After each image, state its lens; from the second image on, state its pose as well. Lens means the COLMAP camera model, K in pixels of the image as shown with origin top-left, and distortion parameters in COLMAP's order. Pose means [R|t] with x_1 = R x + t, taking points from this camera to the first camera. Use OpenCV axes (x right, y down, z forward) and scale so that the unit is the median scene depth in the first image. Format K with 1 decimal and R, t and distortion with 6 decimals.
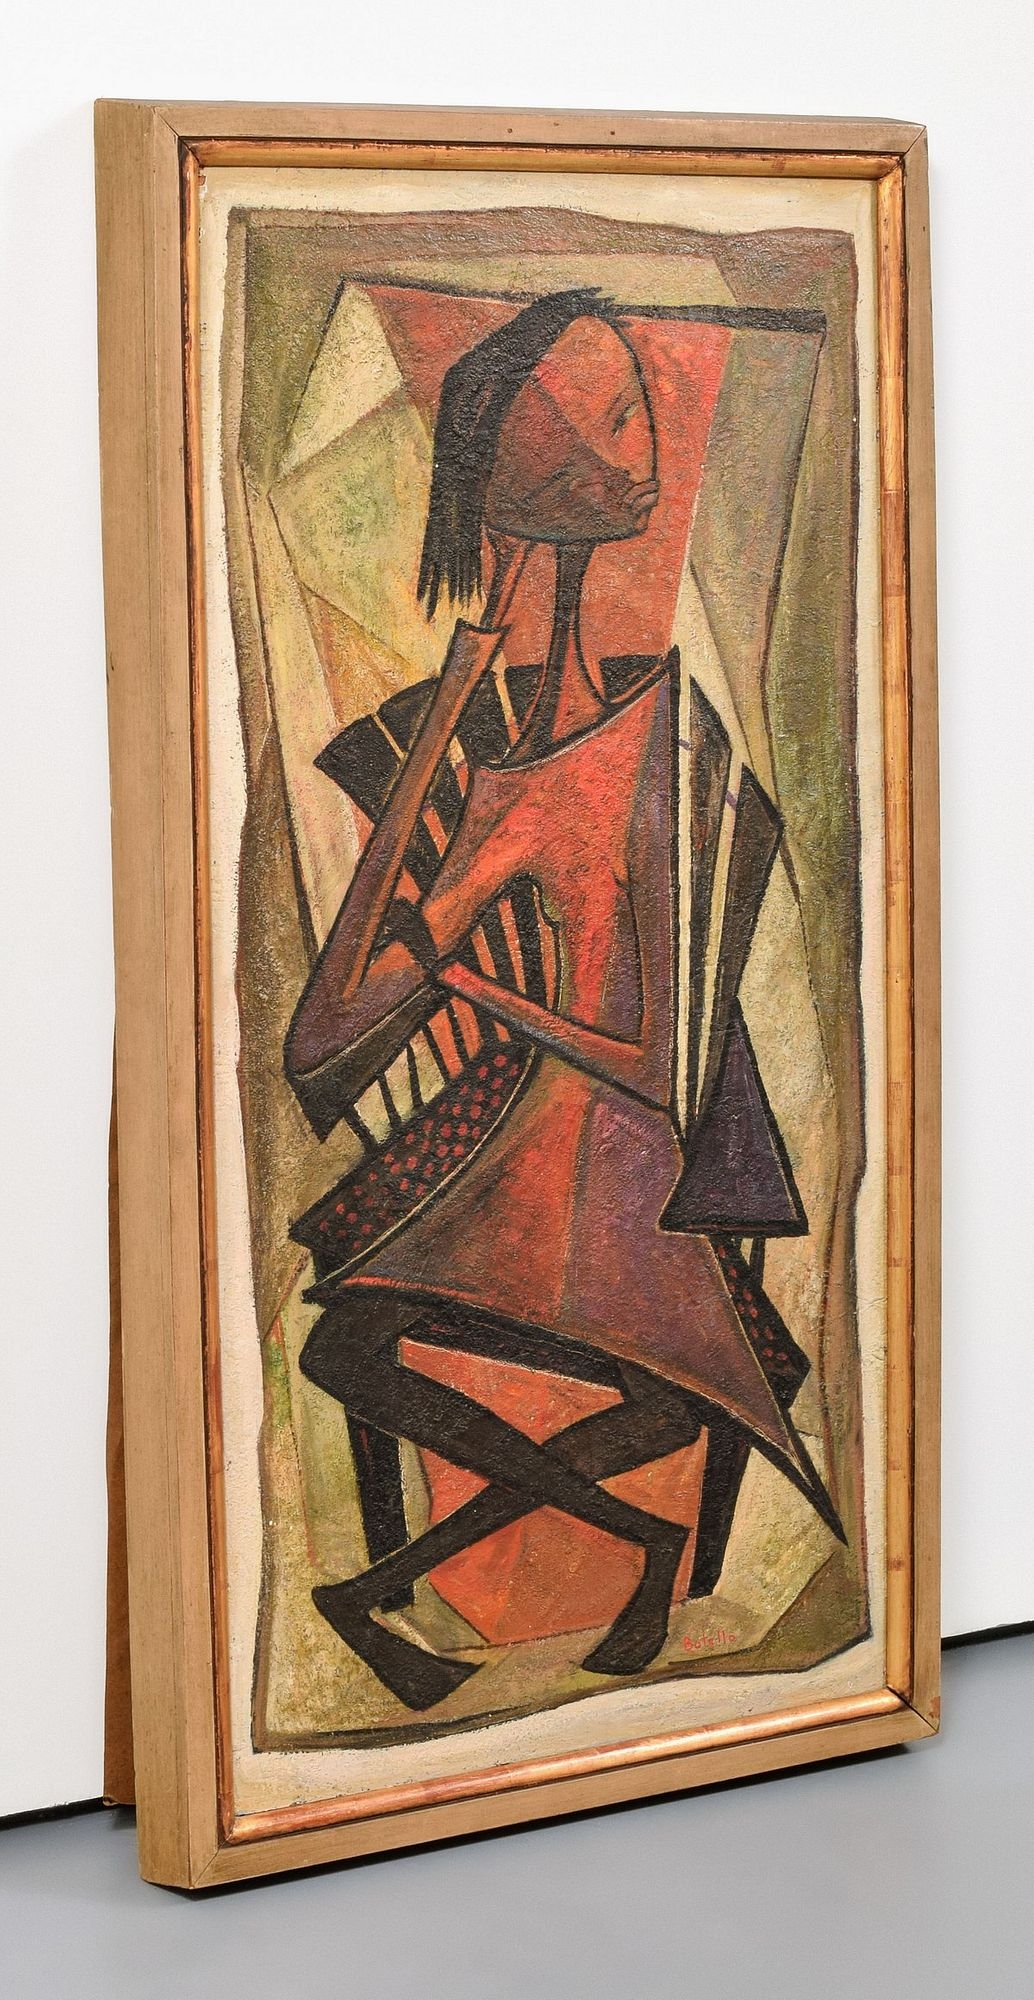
lens RADIAL K [[4417.3, 0, 517.0], [0, 4417.3, 1000.0], [0, 0, 1]] dist [-0.077929, -0.111394]
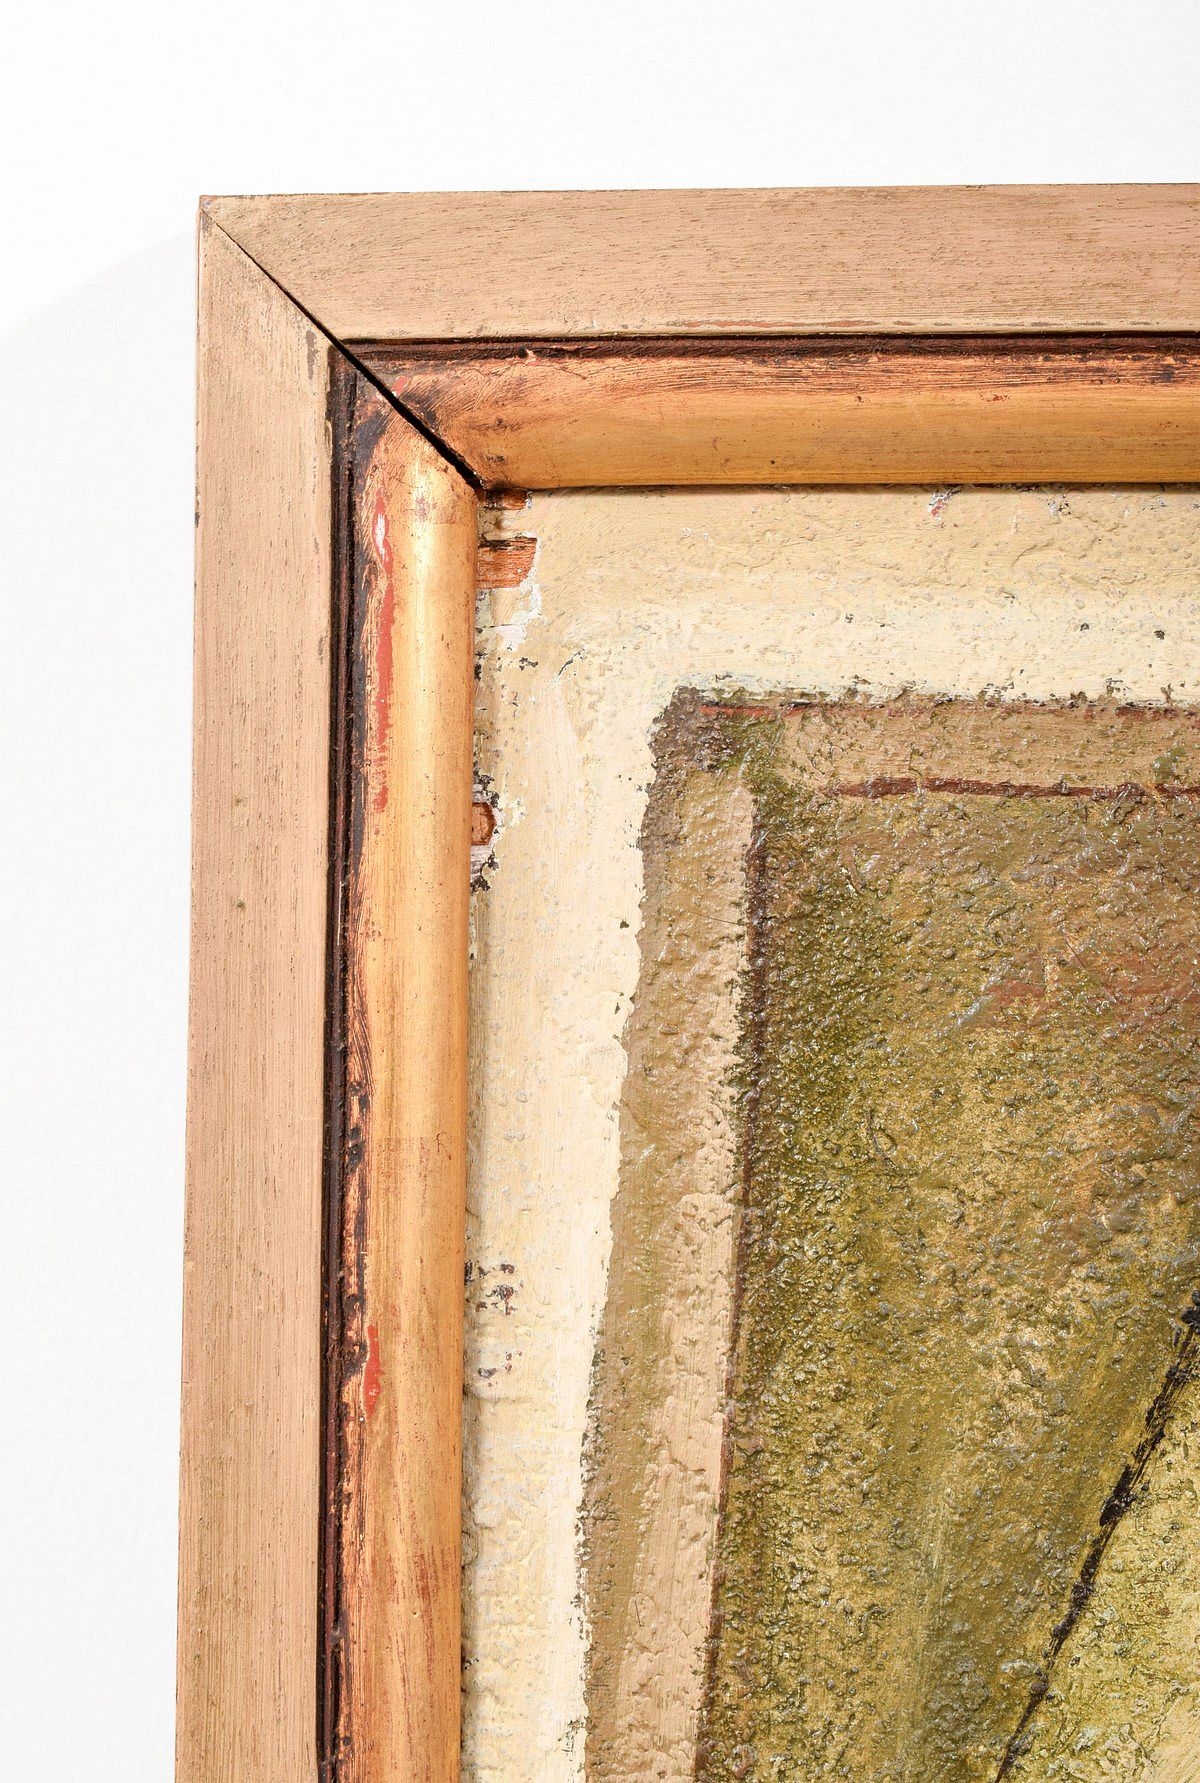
lens RADIAL K [[3483.3, 0, 600.2], [0, 3483.3, 817.6], [0, 0, 1]] dist [0.001080, 0.096893]
pose [[0.822380, 0.008838, -0.568869, 0.020750], [-0.092283, 0.988711, -0.118047, -0.143319], [0.561404, 0.149576, 0.813912, 0.802804]]
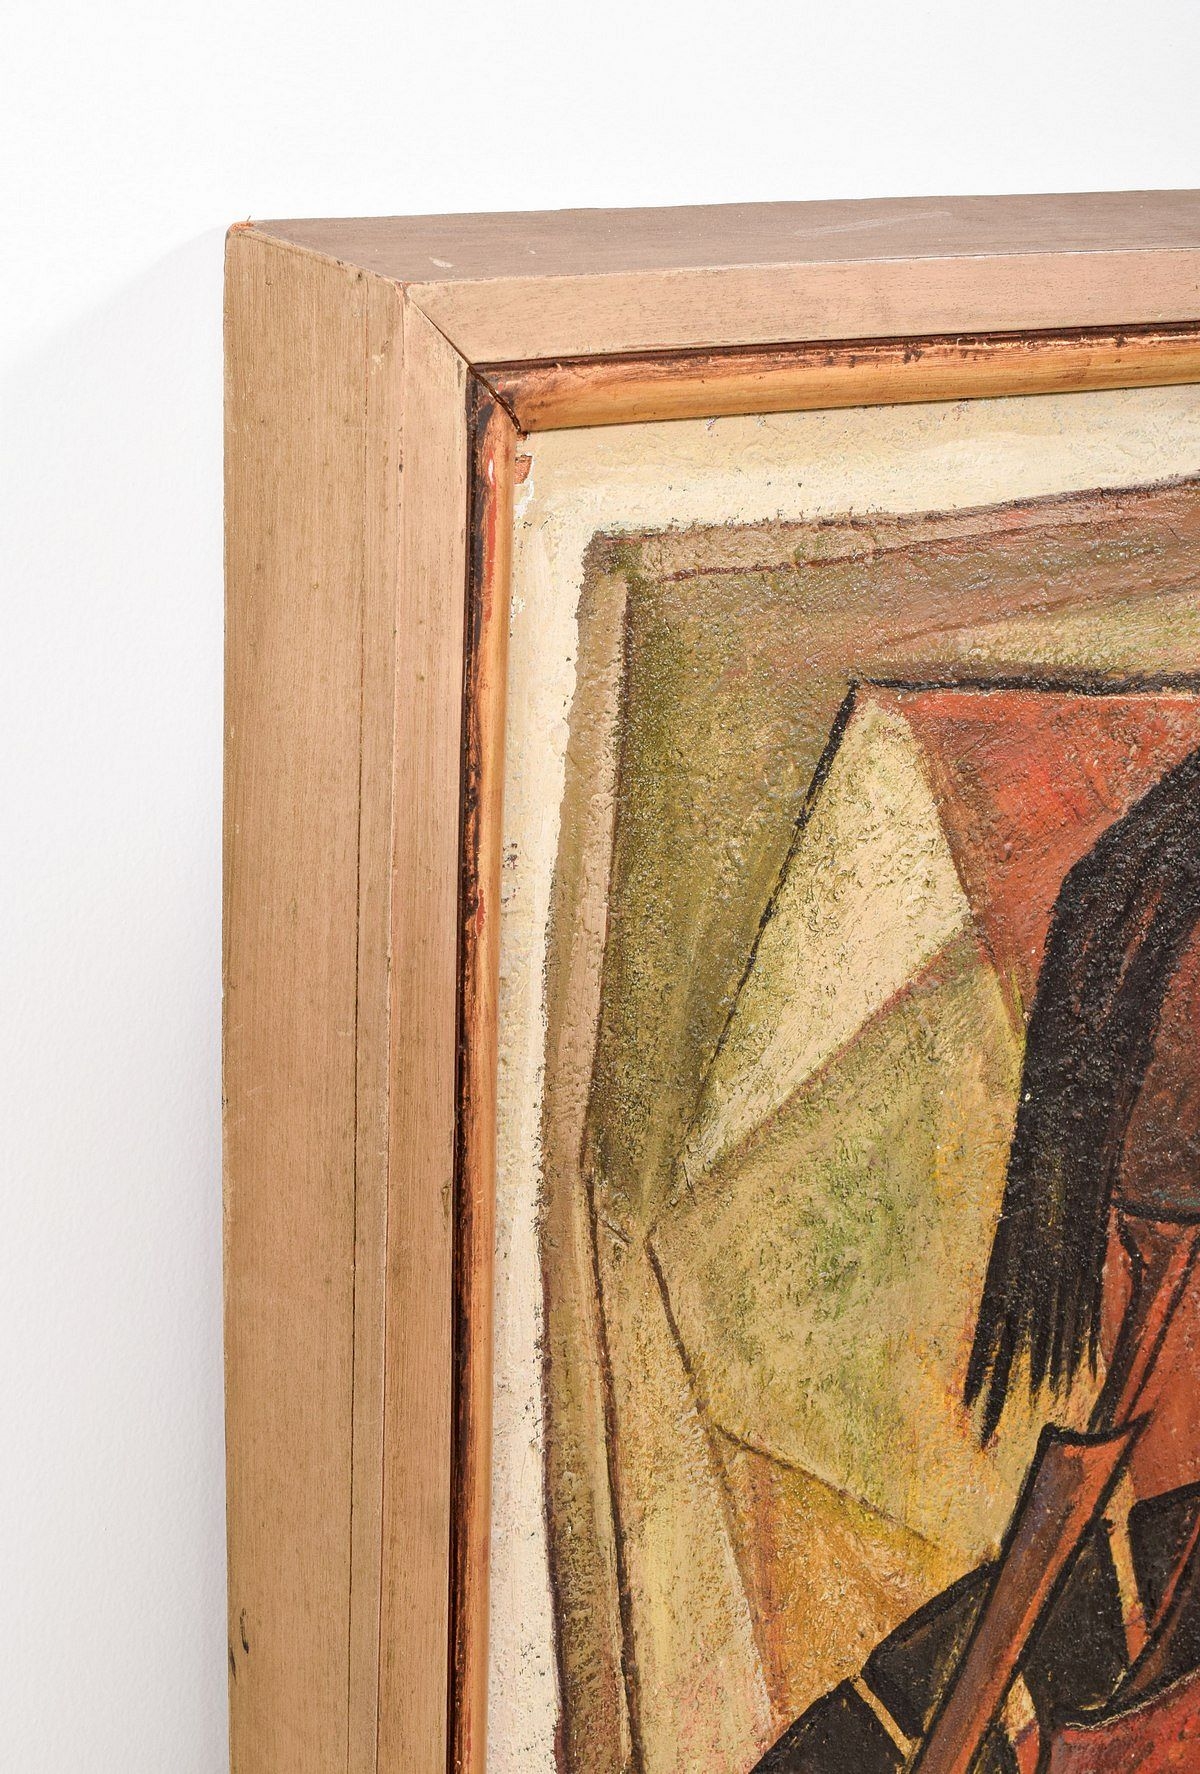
lens RADIAL K [[3452.1, 0, 600.0], [0, 3452.1, 887.0], [0, 0, 1]] dist [-0.011211, -0.013528]
pose [[0.998049, 0.024186, 0.057556, -0.074093], [-0.031835, 0.990206, 0.135937, -0.175375], [-0.053705, -0.137504, 0.989044, 0.653052]]
